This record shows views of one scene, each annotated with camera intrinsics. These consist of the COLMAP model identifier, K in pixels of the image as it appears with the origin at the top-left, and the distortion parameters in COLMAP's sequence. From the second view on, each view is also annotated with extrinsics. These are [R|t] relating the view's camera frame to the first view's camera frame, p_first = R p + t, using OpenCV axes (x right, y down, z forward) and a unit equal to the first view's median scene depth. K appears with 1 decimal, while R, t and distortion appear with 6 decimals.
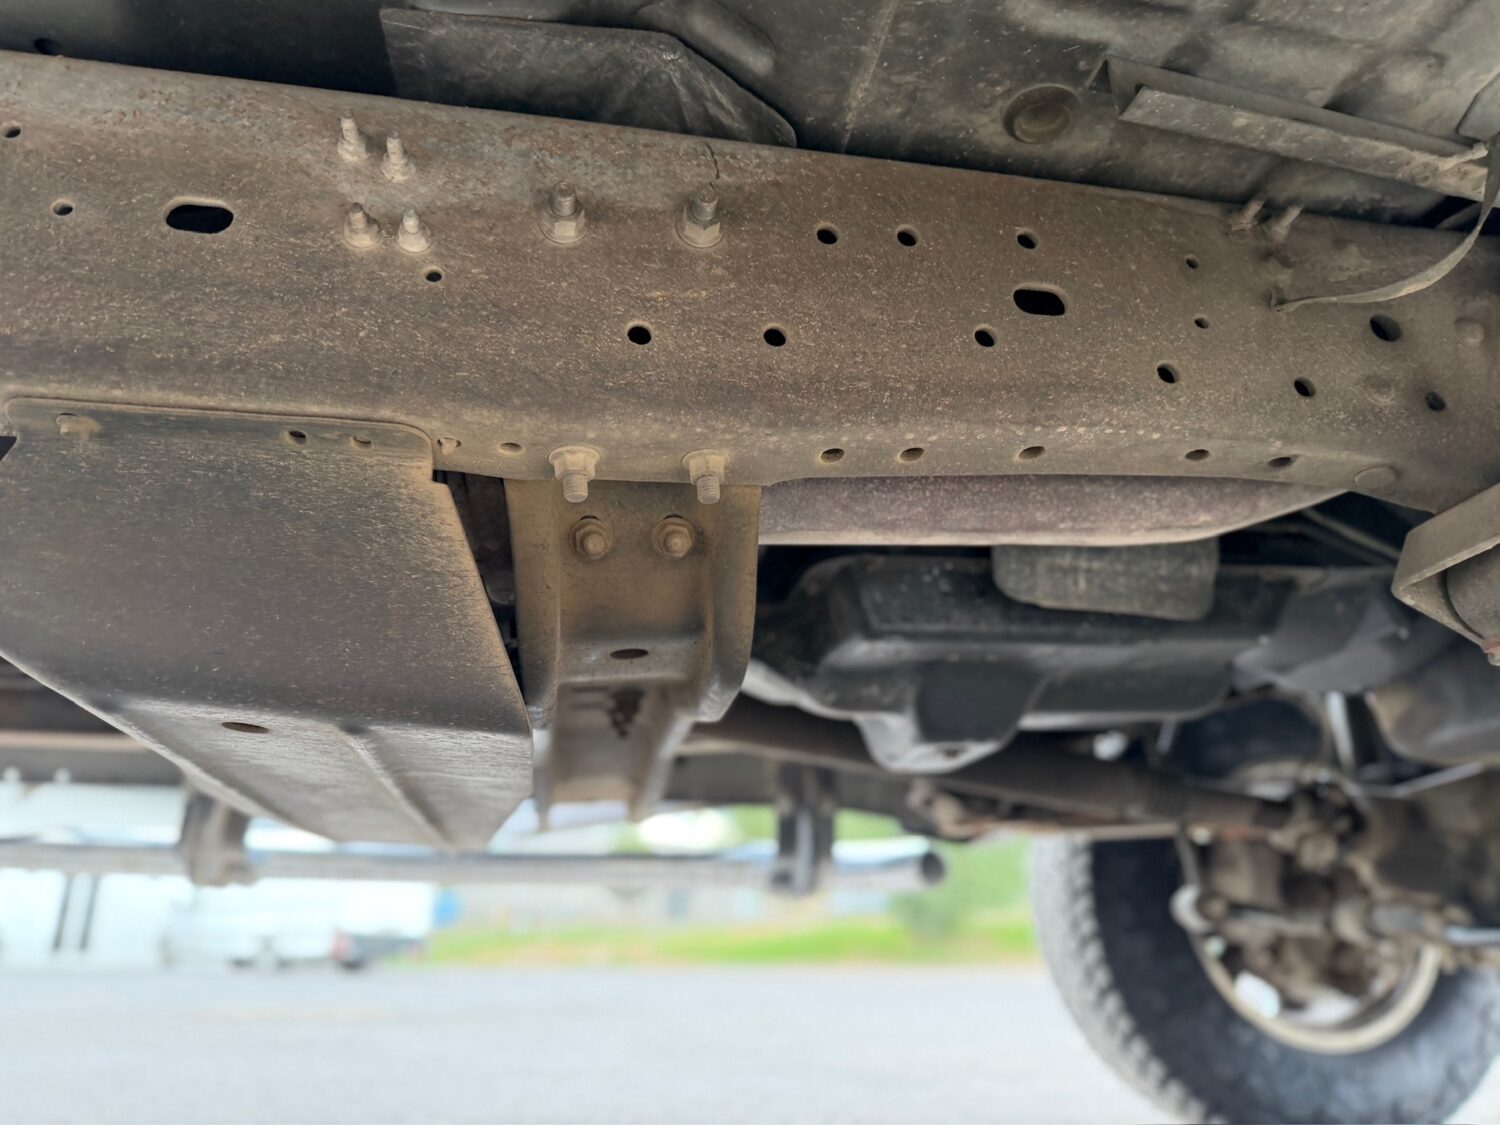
lens RADIAL K [[1100.2, 0, 750.0], [0, 1100.2, 562.5], [0, 0, 1]] dist [-0.009629, 0.003165]
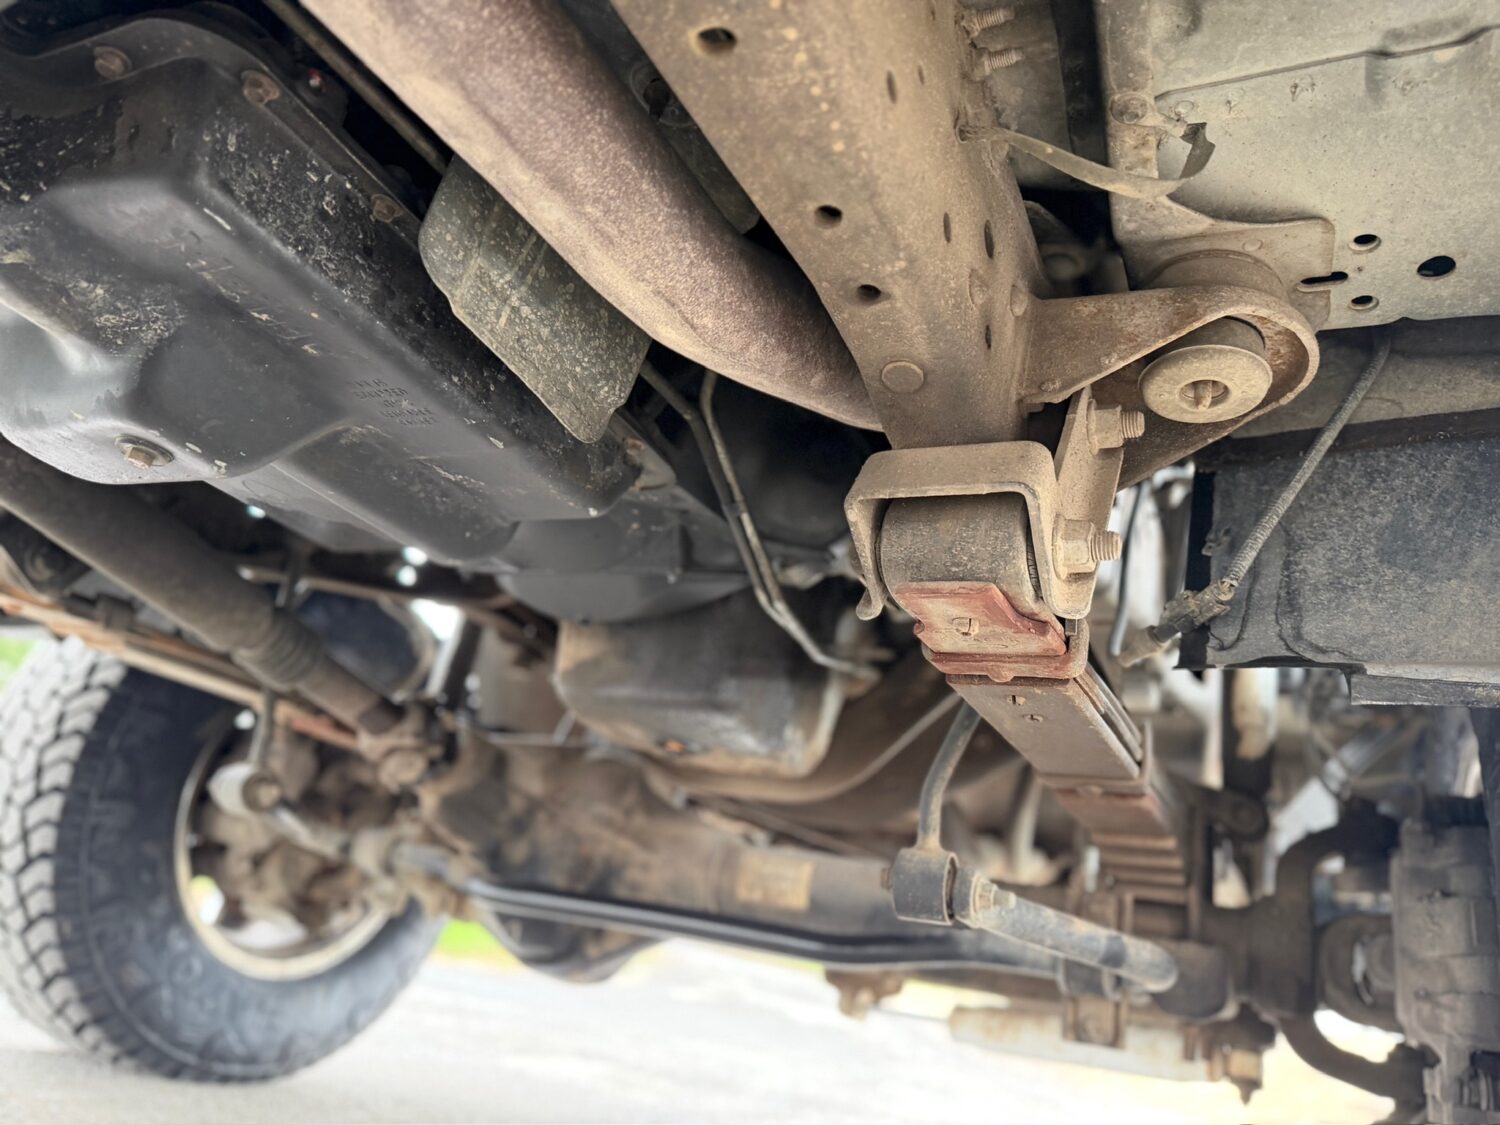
lens RADIAL K [[1108.3, 0, 776.1], [0, 1108.3, 557.0], [0, 0, 1]] dist [0.001501, 0.007672]
pose [[0.577211, 0.424644, 0.697499, -0.041791], [-0.462389, 0.873992, -0.149447, 0.197527], [-0.673071, -0.236253, 0.700828, 0.352789]]
